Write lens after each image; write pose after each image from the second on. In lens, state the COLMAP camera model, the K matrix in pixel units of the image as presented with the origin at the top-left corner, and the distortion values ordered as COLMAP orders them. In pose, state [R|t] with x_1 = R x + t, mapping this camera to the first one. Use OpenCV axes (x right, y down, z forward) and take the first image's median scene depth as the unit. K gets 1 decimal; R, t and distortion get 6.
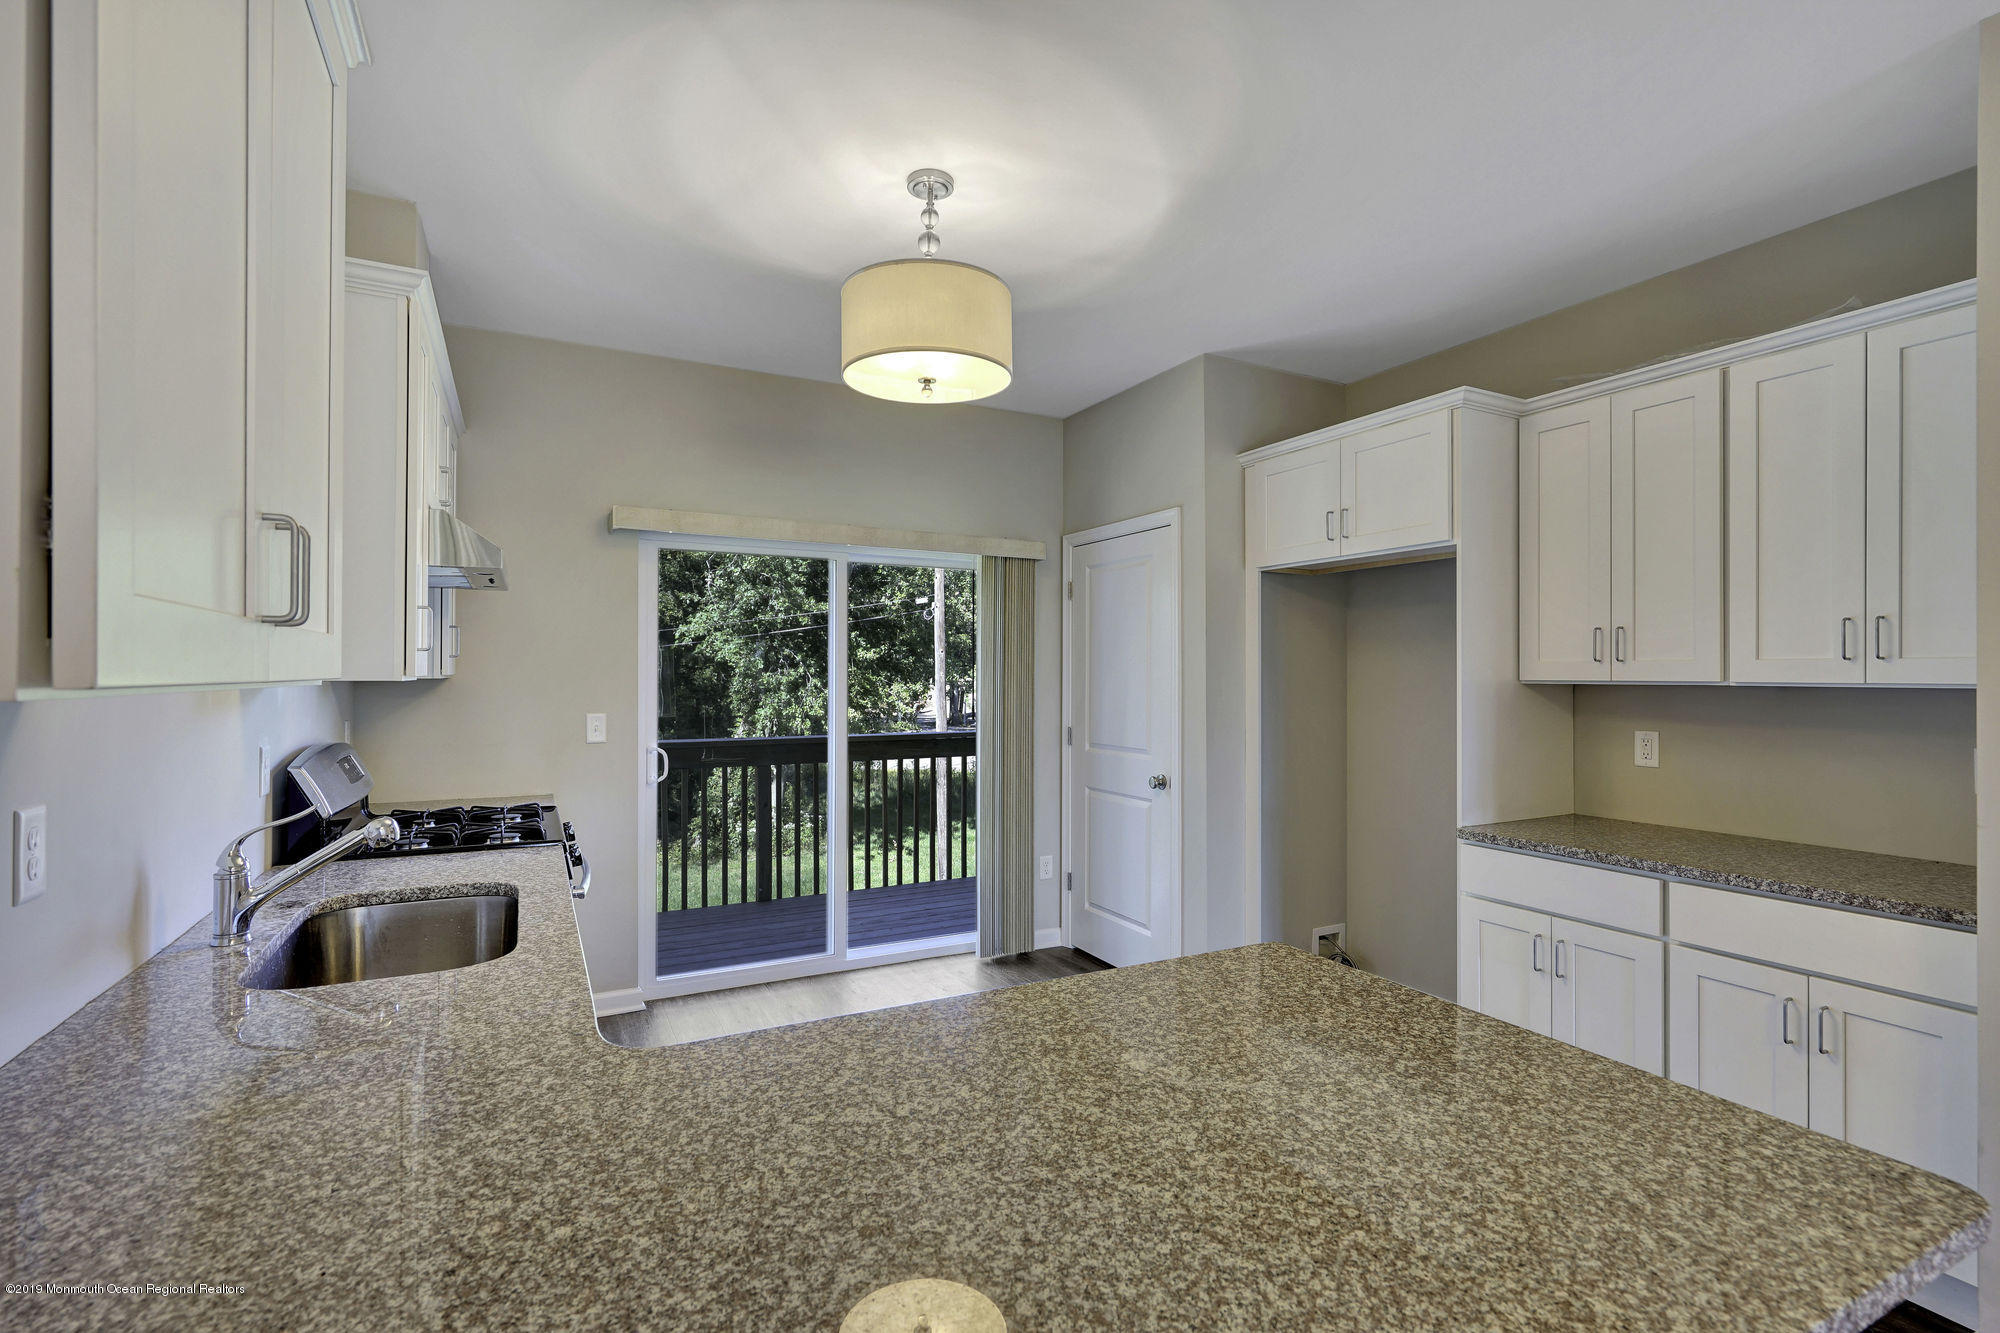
lens RADIAL K [[914.2, 0, 996.9], [0, 914.2, 672.4], [0, 0, 1]] dist [-0.004881, 0.000998]
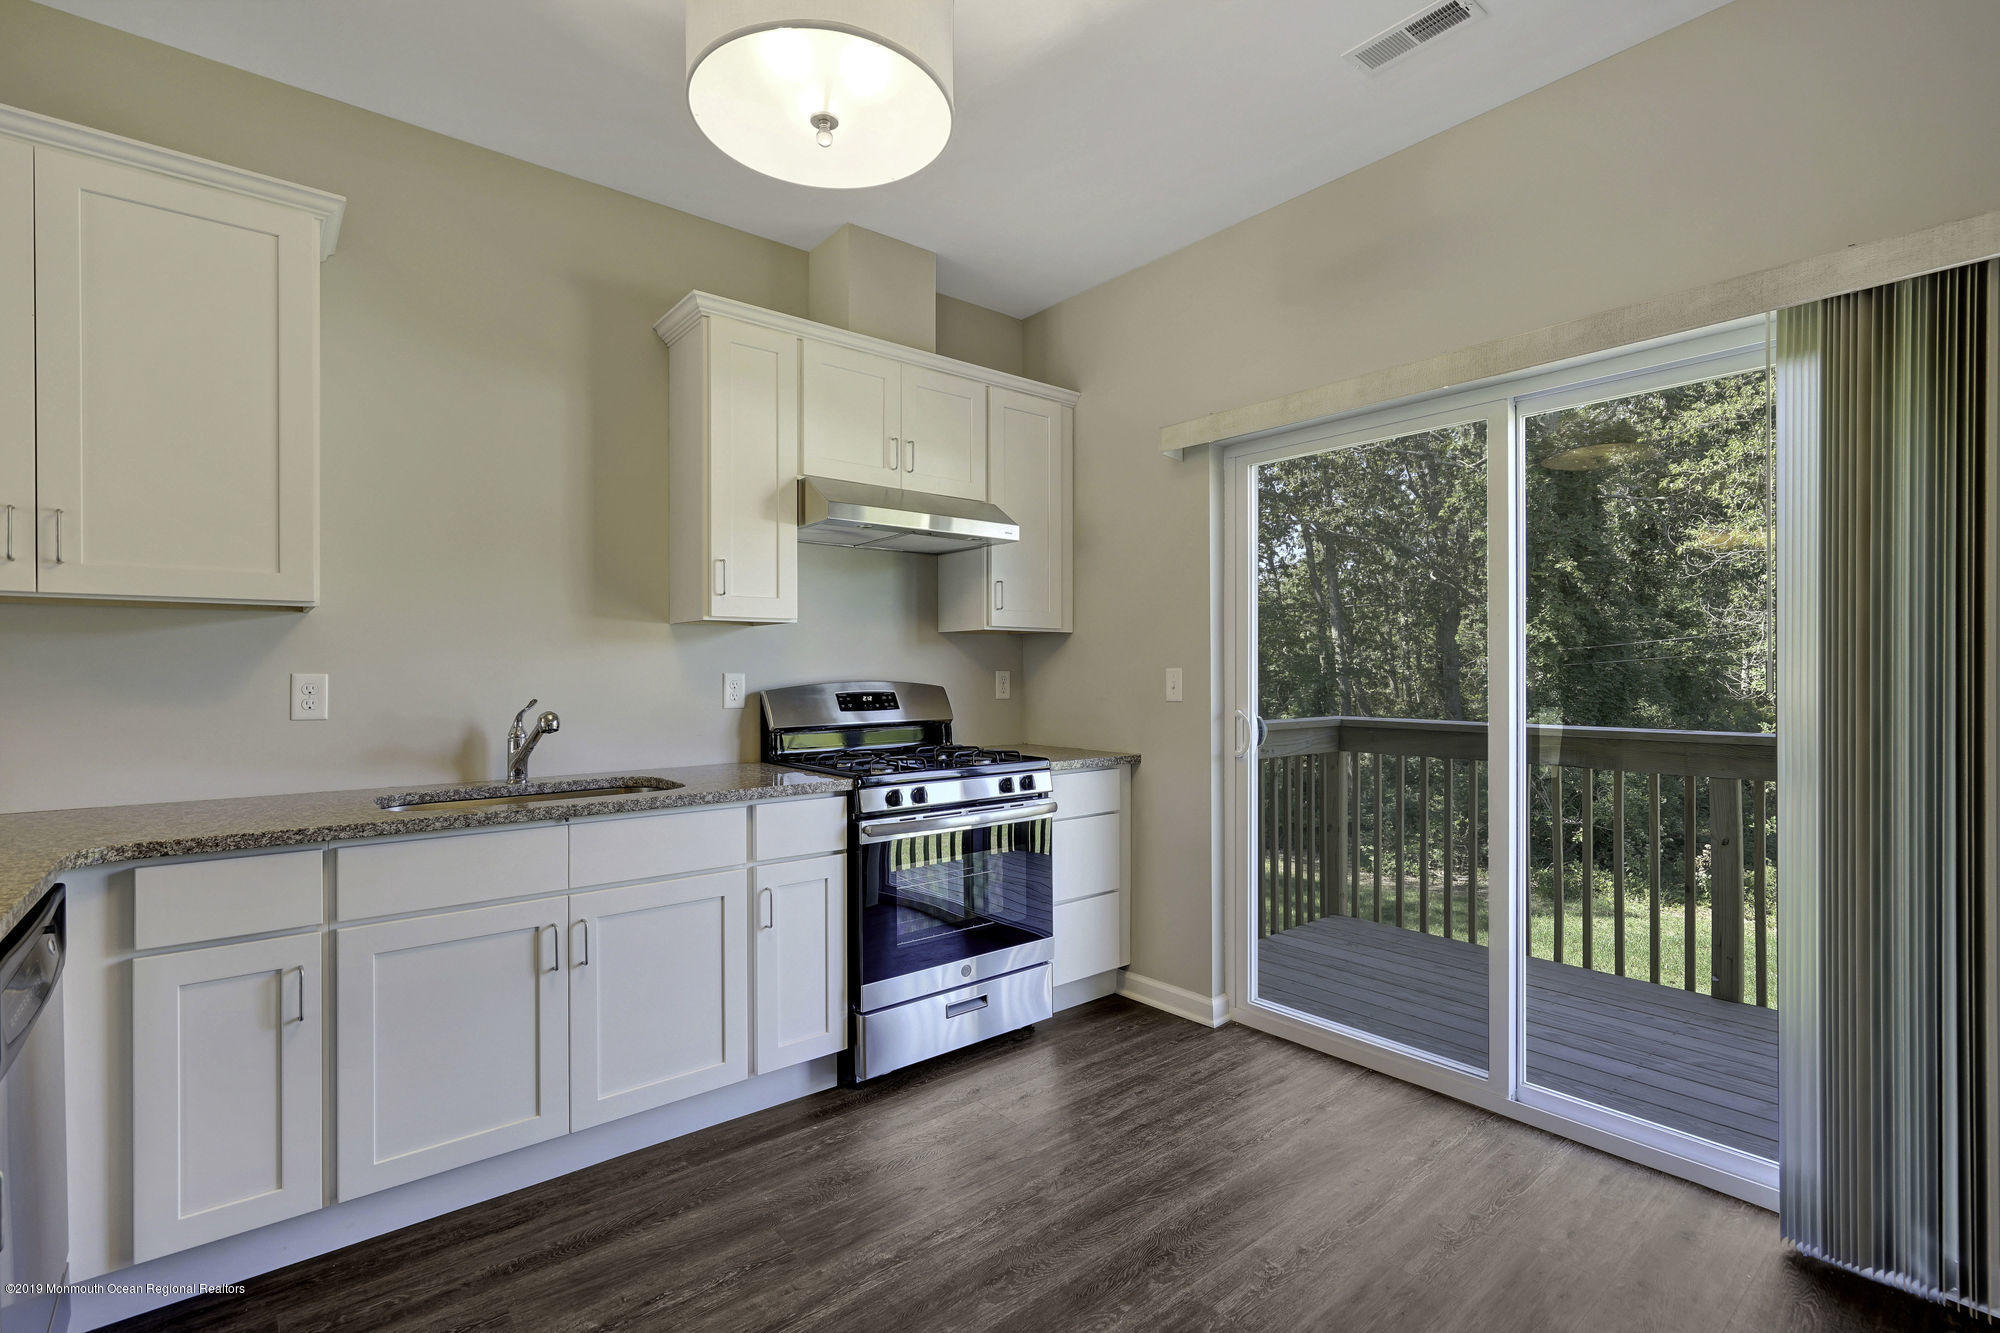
lens RADIAL K [[914.2, 0, 1008.3], [0, 914.2, 670.0], [0, 0, 1]] dist [-0.004881, 0.000998]
pose [[0.215520, -0.004776, -0.976488, 0.452922], [0.004664, 0.999982, -0.003862, 0.058207], [0.976488, -0.003722, 0.215538, 0.765956]]
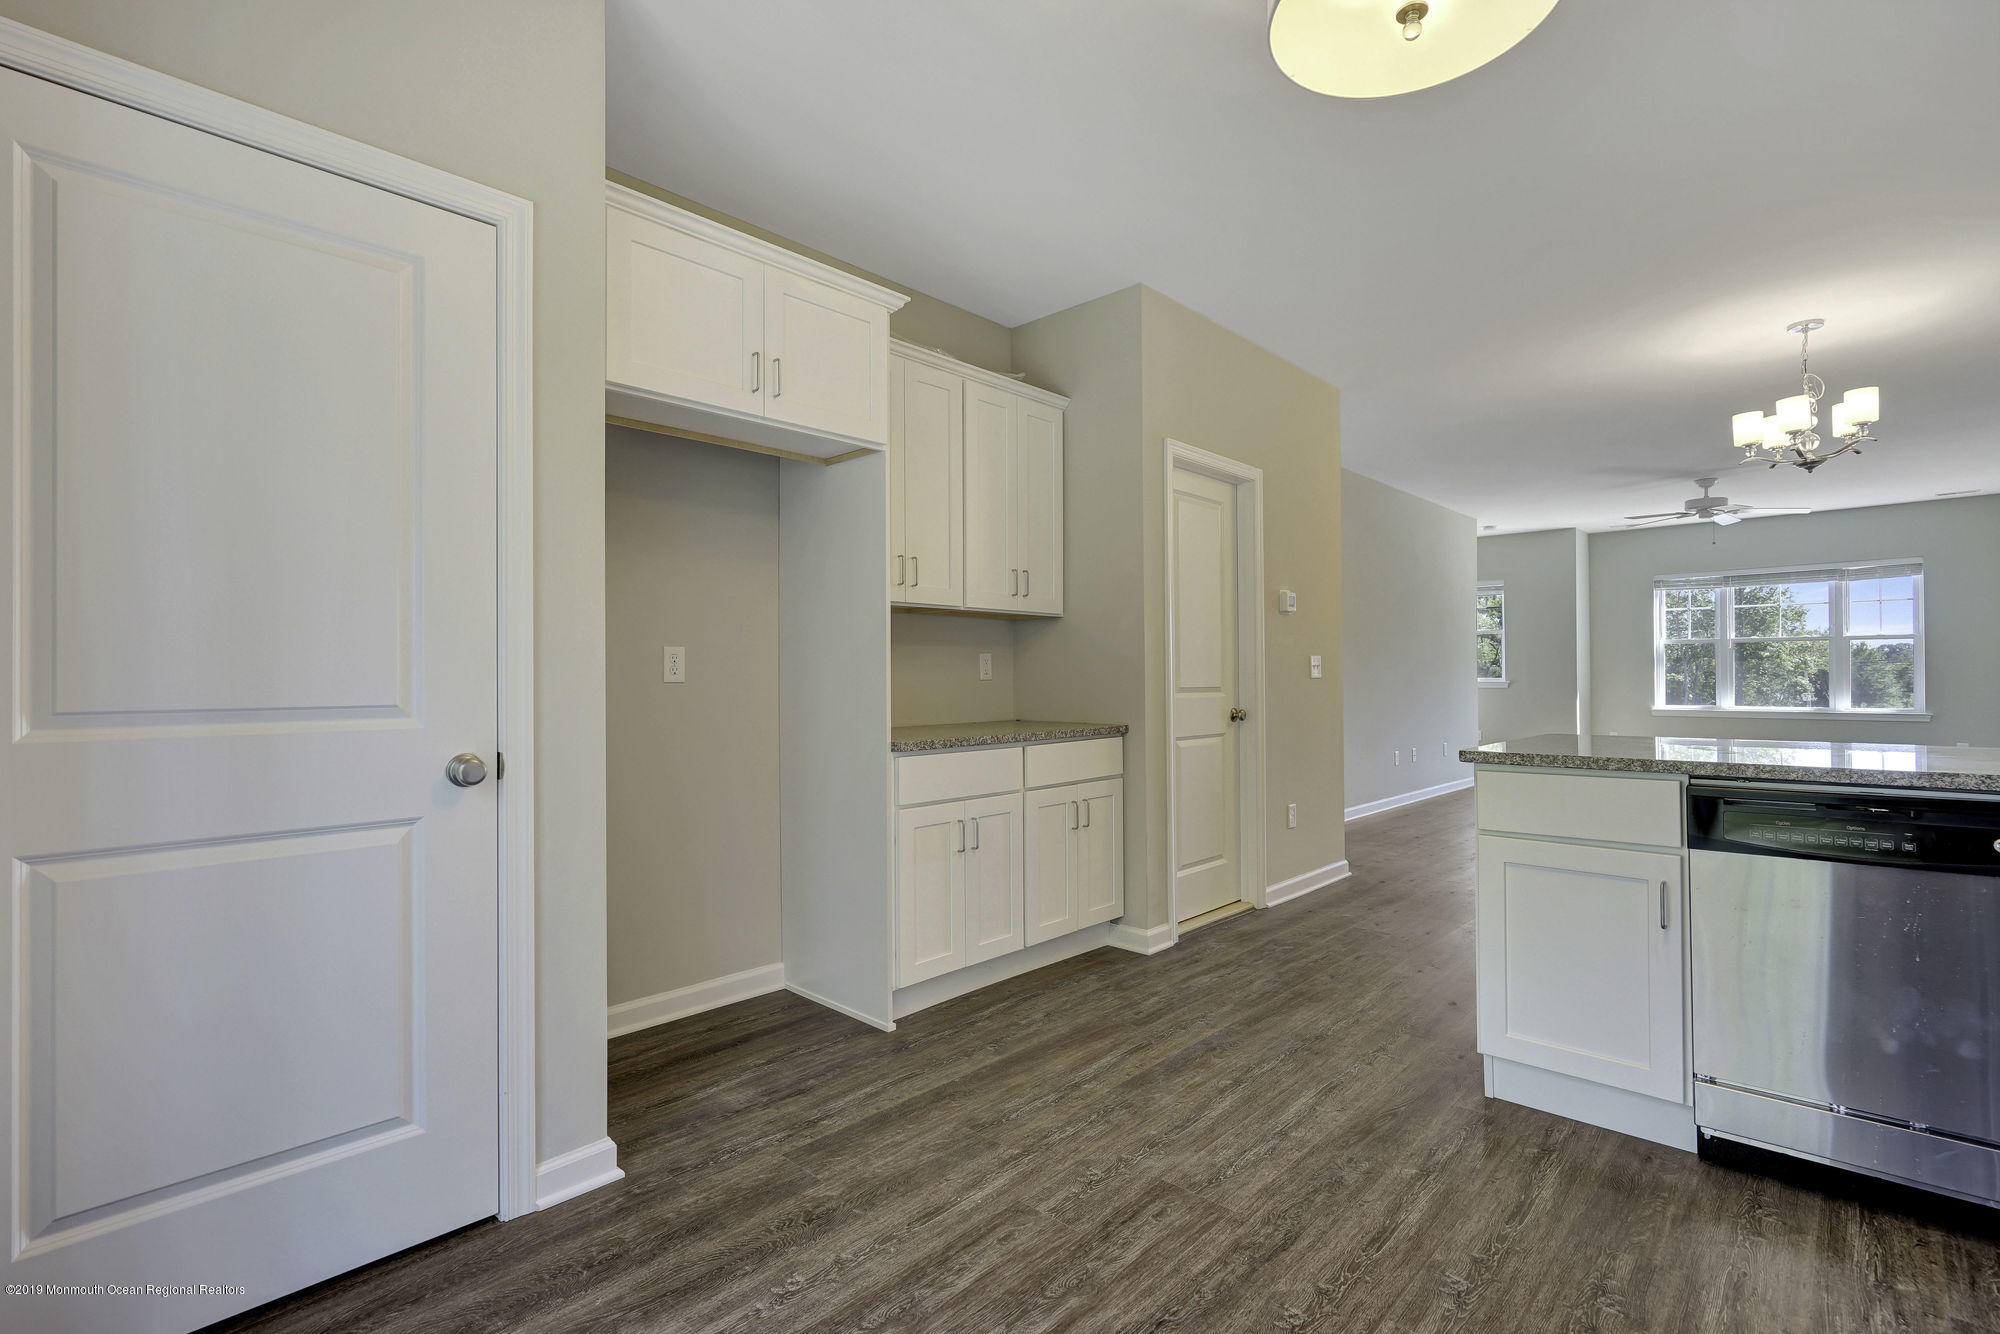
lens RADIAL K [[914.2, 0, 1006.3], [0, 914.2, 676.8], [0, 0, 1]] dist [-0.004881, 0.000998]
pose [[-0.328369, -0.001367, 0.944549, -0.424559], [0.001559, 0.999997, 0.001990, 0.091760], [-0.944548, 0.002126, -0.328366, 1.126897]]
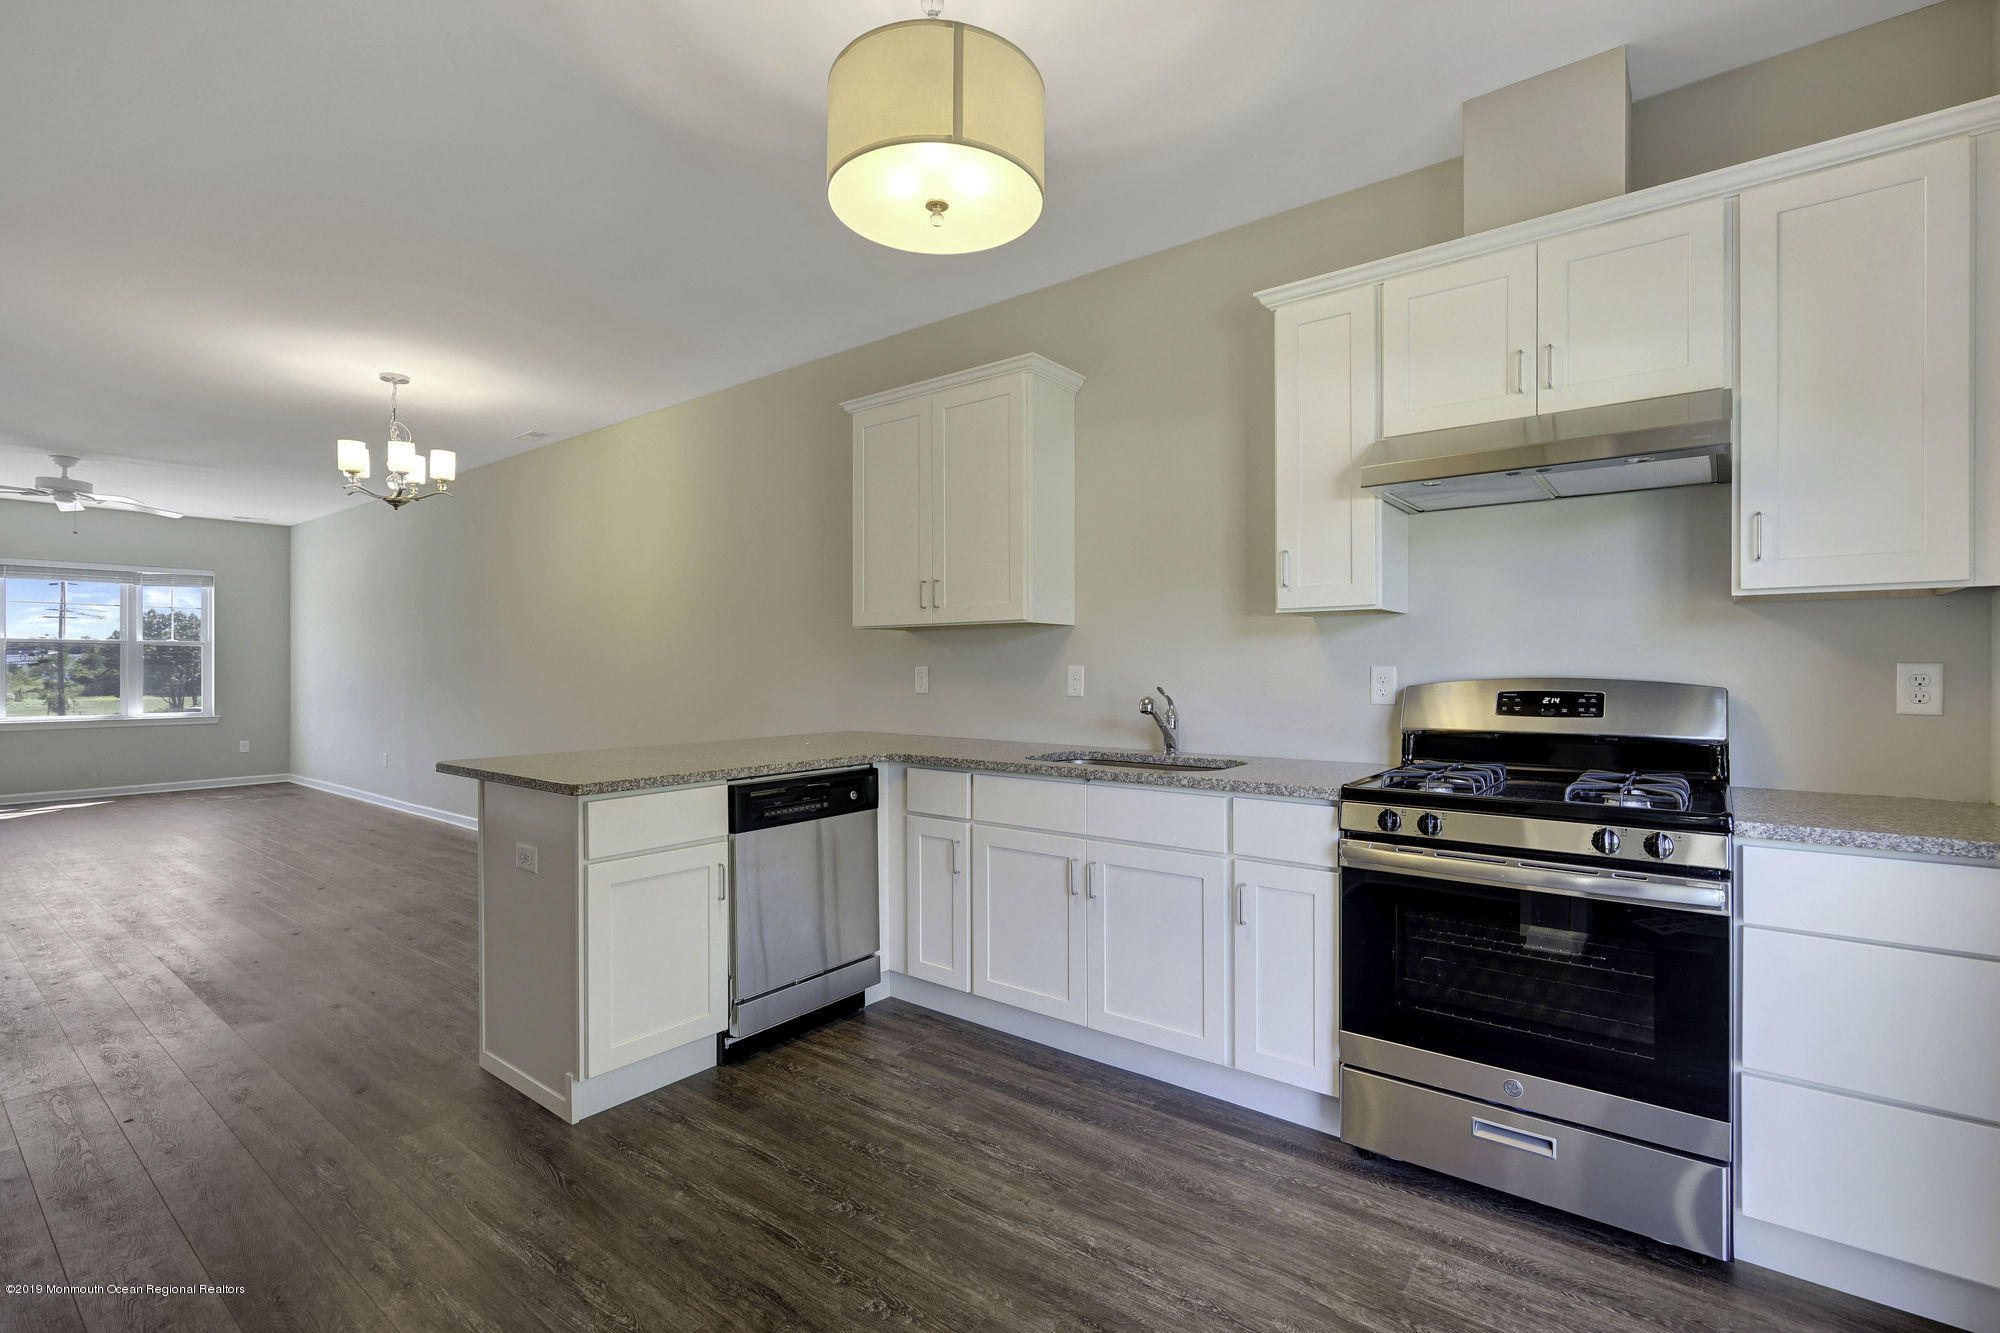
lens RADIAL K [[914.2, 0, 992.8], [0, 914.2, 668.9], [0, 0, 1]] dist [-0.004881, 0.000998]
pose [[-0.913085, -0.001507, -0.407766, 0.154224], [-0.001125, 0.999999, -0.001176, 0.060627], [0.407767, -0.000615, -0.913086, 1.345309]]
